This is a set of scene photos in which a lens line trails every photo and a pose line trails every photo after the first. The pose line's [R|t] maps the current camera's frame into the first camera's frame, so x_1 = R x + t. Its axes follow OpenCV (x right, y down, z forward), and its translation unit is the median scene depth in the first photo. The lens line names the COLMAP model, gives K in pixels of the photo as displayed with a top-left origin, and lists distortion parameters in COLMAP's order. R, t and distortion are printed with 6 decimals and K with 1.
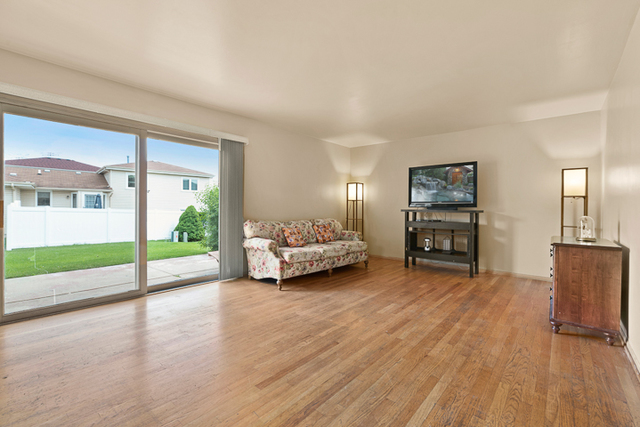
lens RADIAL K [[278.1, 0, 323.5], [0, 278.1, 210.4], [0, 0, 1]] dist [-0.000335, 0.000824]
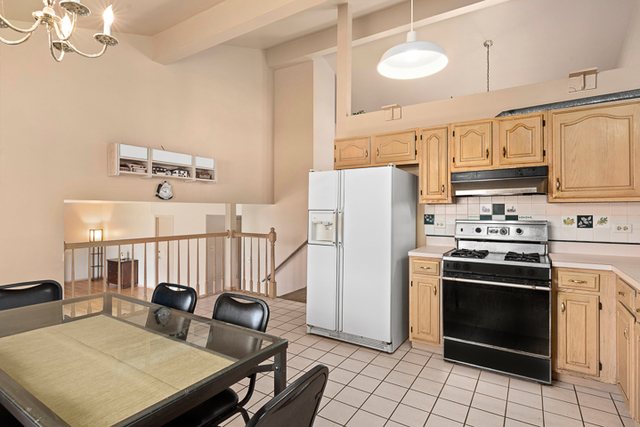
lens RADIAL K [[327.7, 0, 320.7], [0, 327.7, 209.0], [0, 0, 1]] dist [0.001862, 0.000199]
pose [[-0.131709, -0.010472, 0.991233, -2.222429], [-0.001073, 0.999945, 0.010422, -0.372761], [-0.991288, 0.000309, -0.131713, -0.555410]]
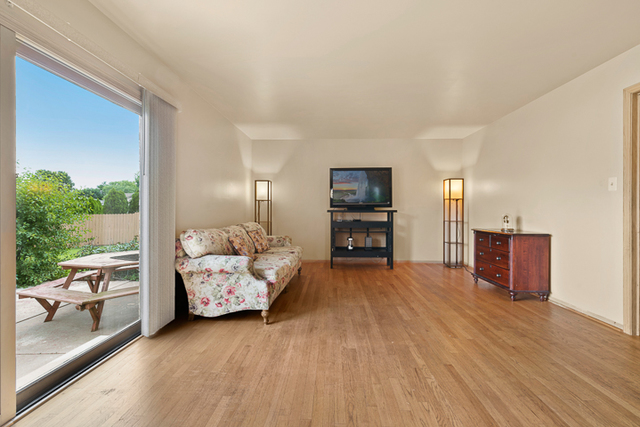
lens RADIAL K [[278.1, 0, 318.3], [0, 278.1, 214.1], [0, 0, 1]] dist [-0.000335, 0.000824]
pose [[0.788102, -0.020088, 0.615216, -0.484126], [0.013017, 0.999788, 0.015971, -0.007522], [-0.615406, -0.004578, 0.788197, 0.349201]]
